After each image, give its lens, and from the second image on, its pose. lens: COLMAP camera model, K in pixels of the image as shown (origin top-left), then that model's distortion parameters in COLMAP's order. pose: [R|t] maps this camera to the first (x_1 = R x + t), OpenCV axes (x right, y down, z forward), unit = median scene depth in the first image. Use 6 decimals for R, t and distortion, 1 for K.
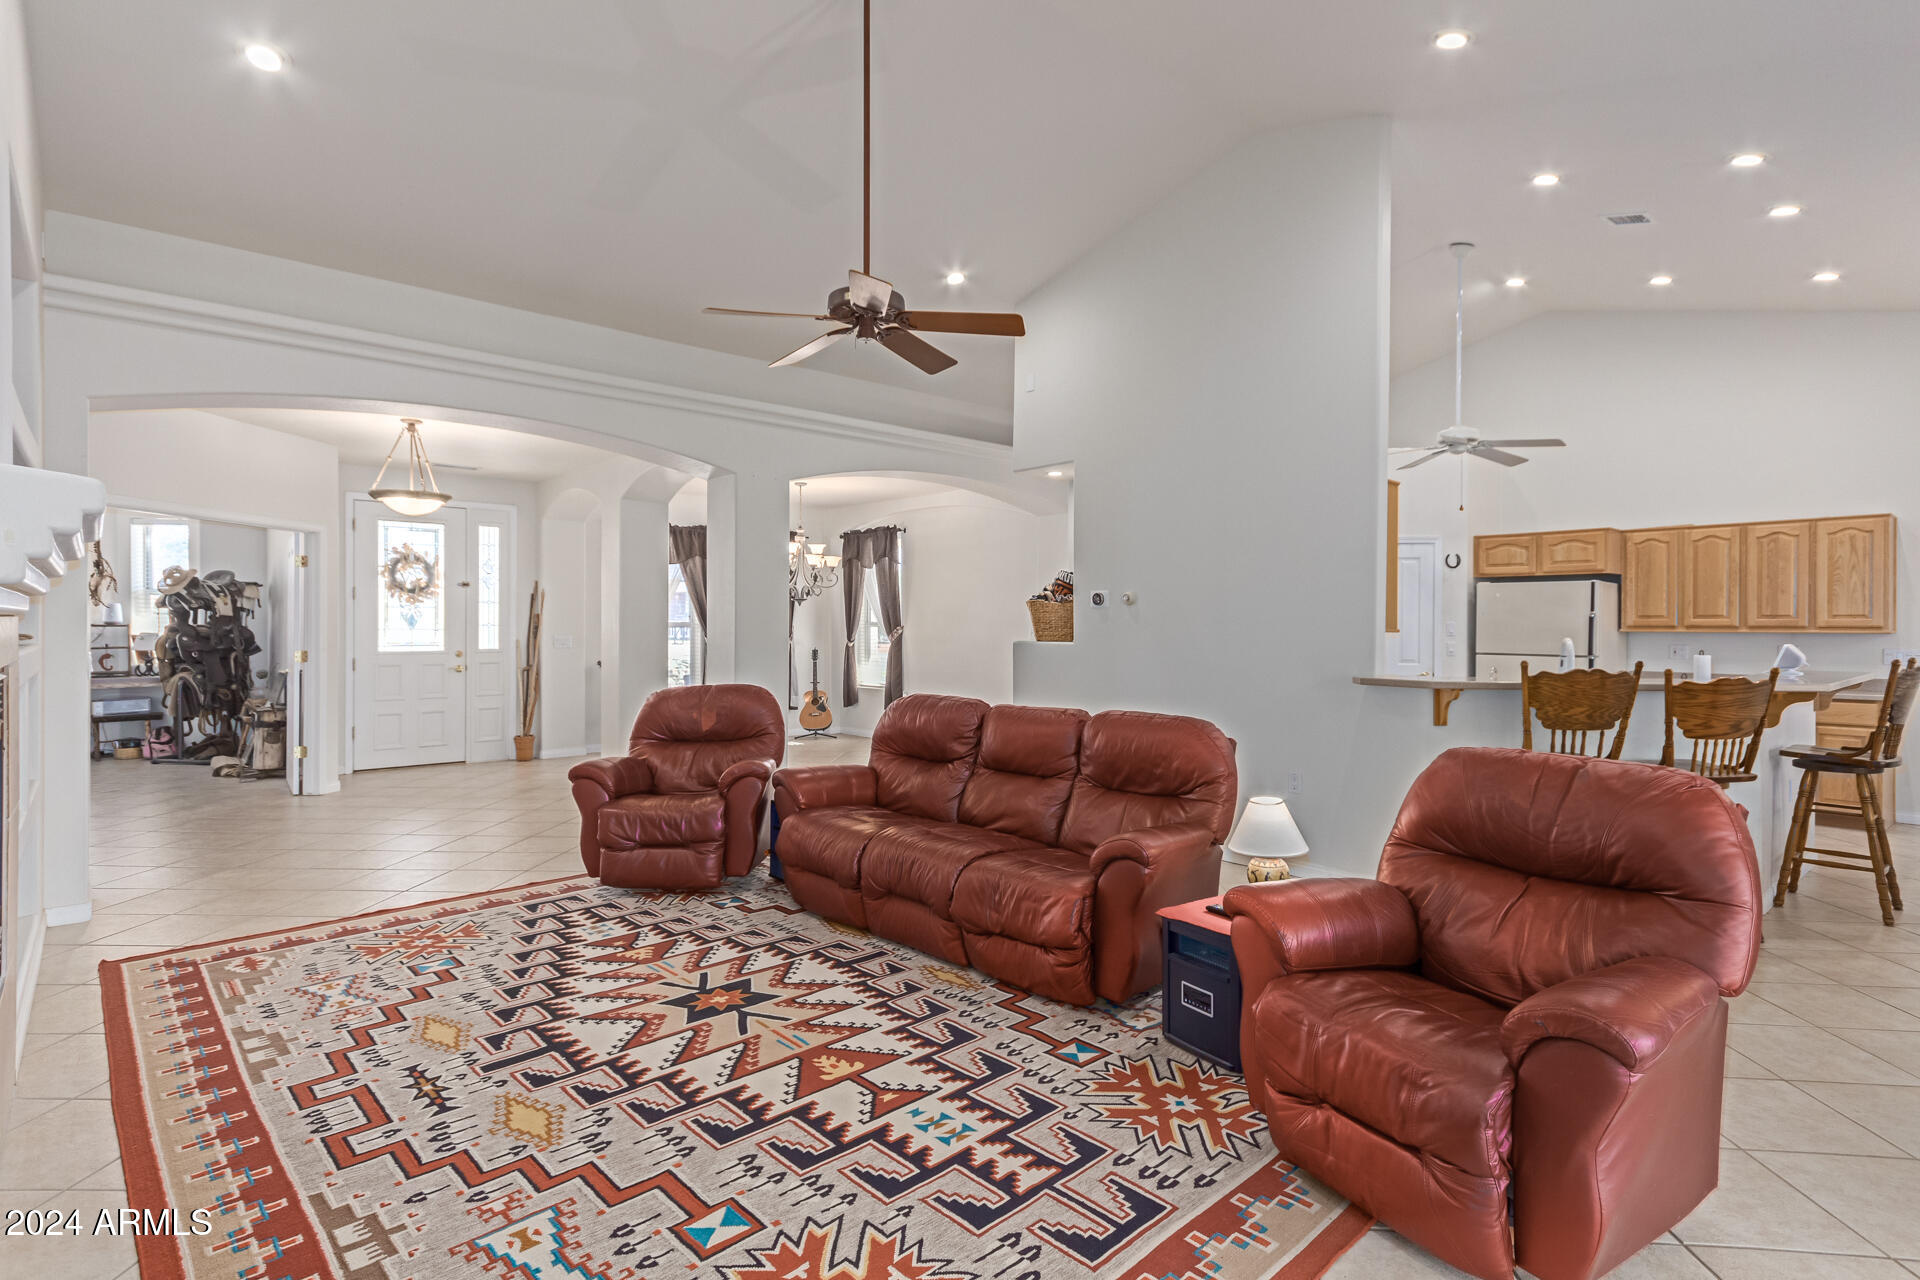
lens RADIAL K [[941.6, 0, 967.4], [0, 941.6, 630.4], [0, 0, 1]] dist [0.013858, 0.001678]
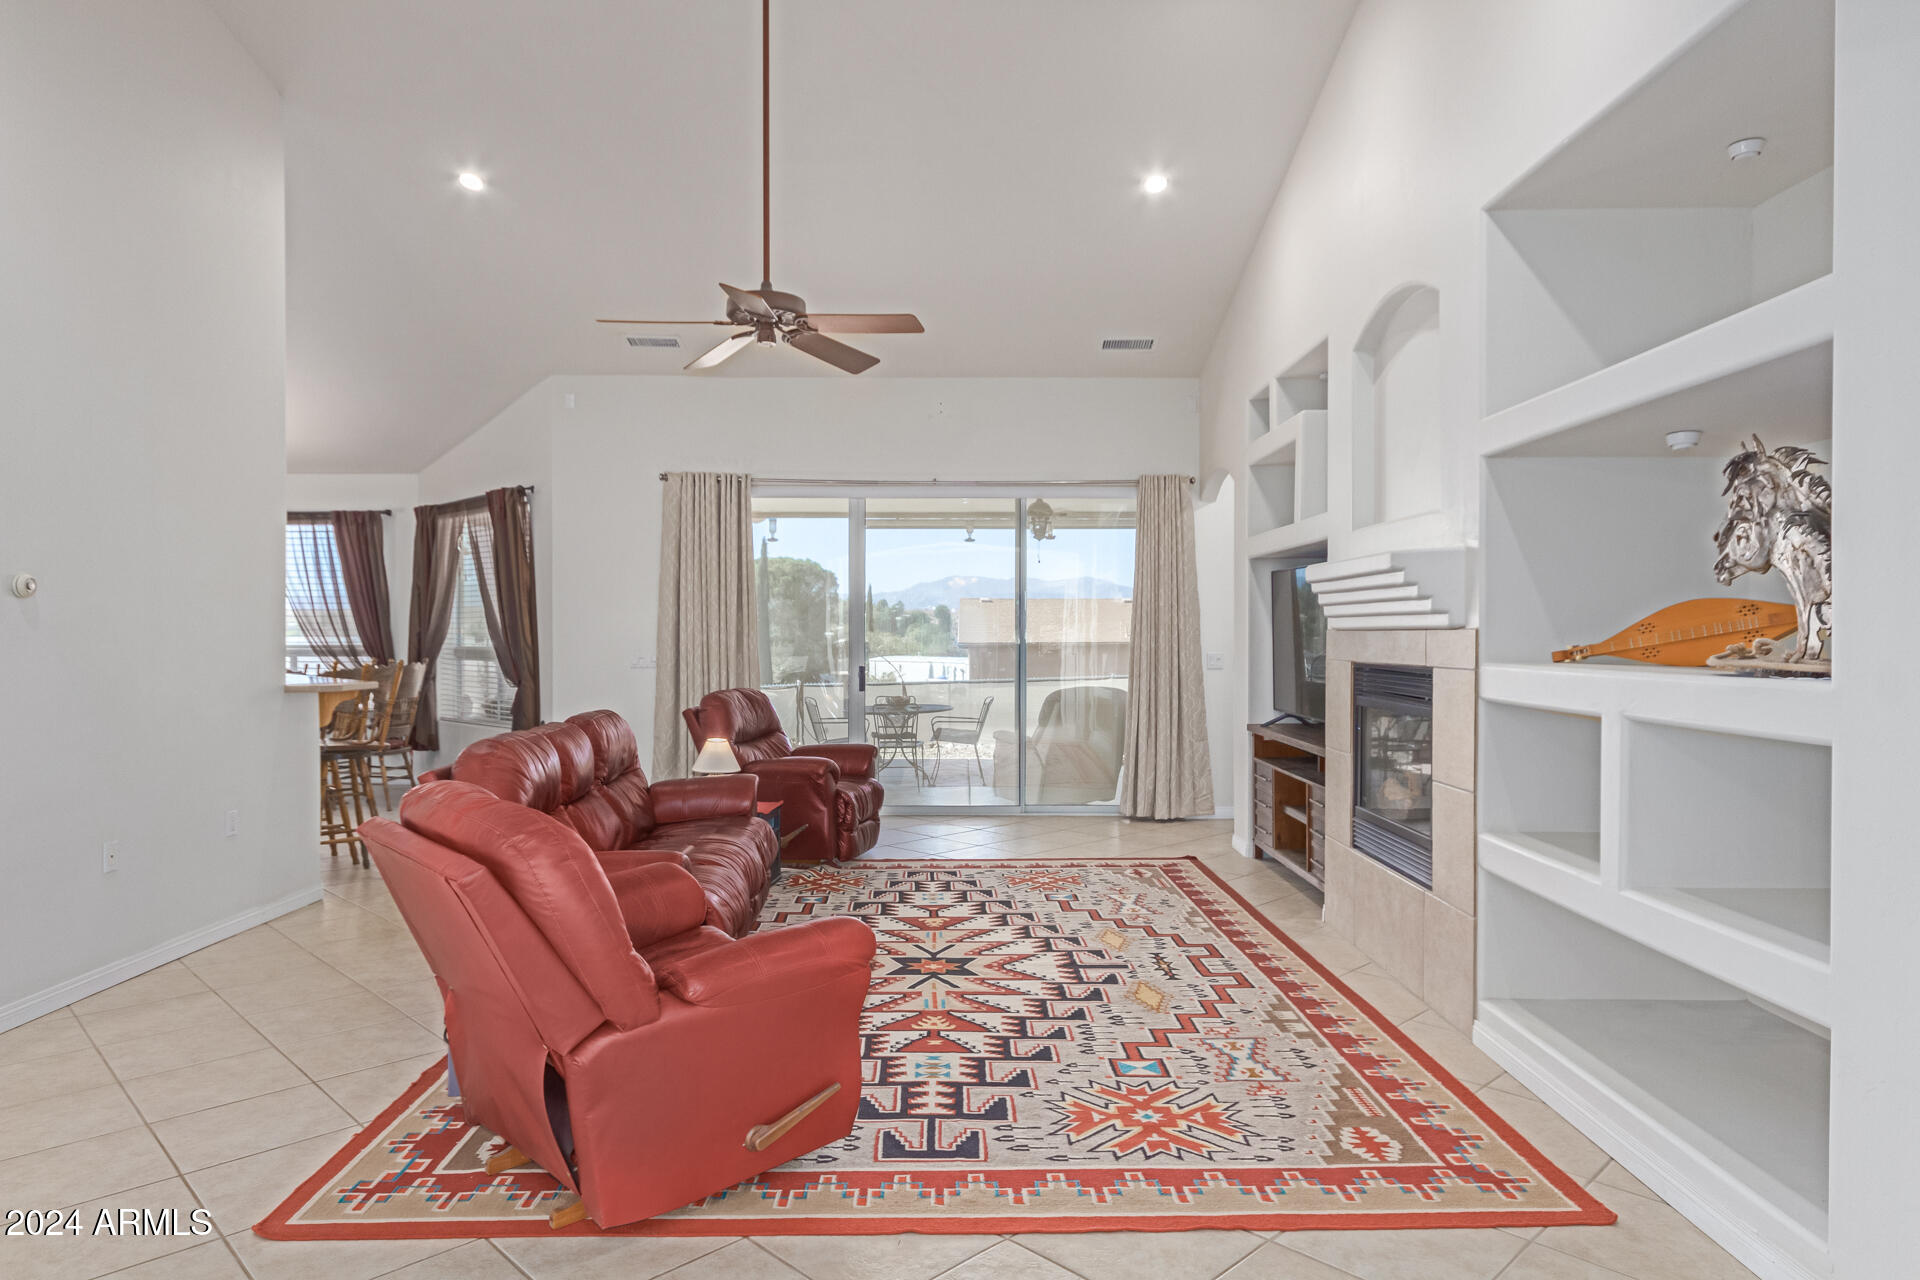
lens RADIAL K [[1164.7, 0, 951.7], [0, 1164.7, 632.3], [0, 0, 1]] dist [-0.017975, 0.000791]
pose [[-0.736760, -0.003672, 0.676144, -1.148139], [0.001525, 0.999974, 0.007092, -0.014629], [-0.676152, 0.006256, -0.736735, 1.898374]]
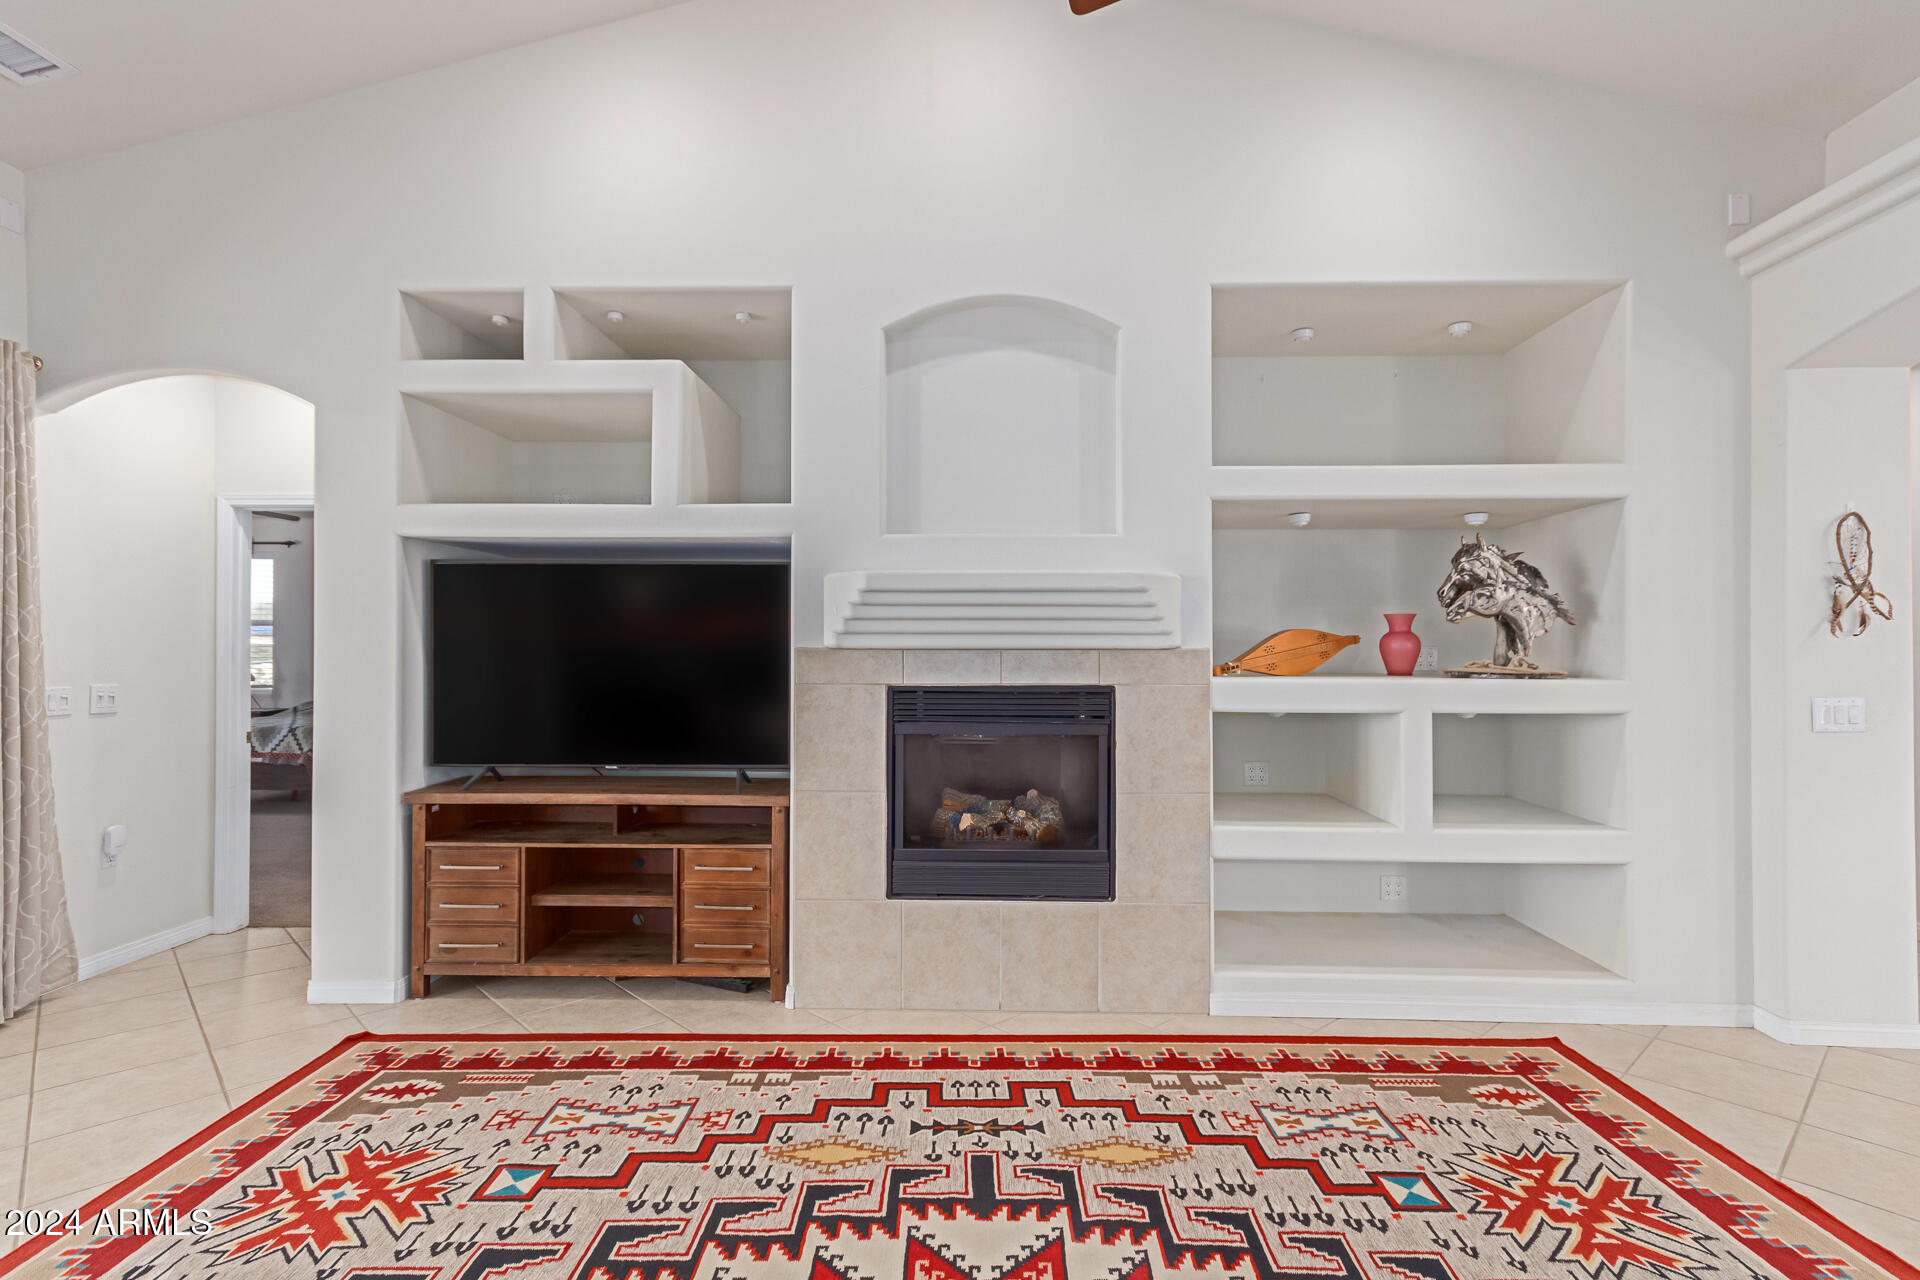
lens RADIAL K [[941.6, 0, 961.5], [0, 941.6, 642.1], [0, 0, 1]] dist [0.013858, 0.001678]
pose [[-0.683878, -0.011779, -0.729501, 0.121563], [-0.010474, 0.999925, -0.006326, -0.008556], [0.729521, 0.003315, -0.683950, 1.273284]]
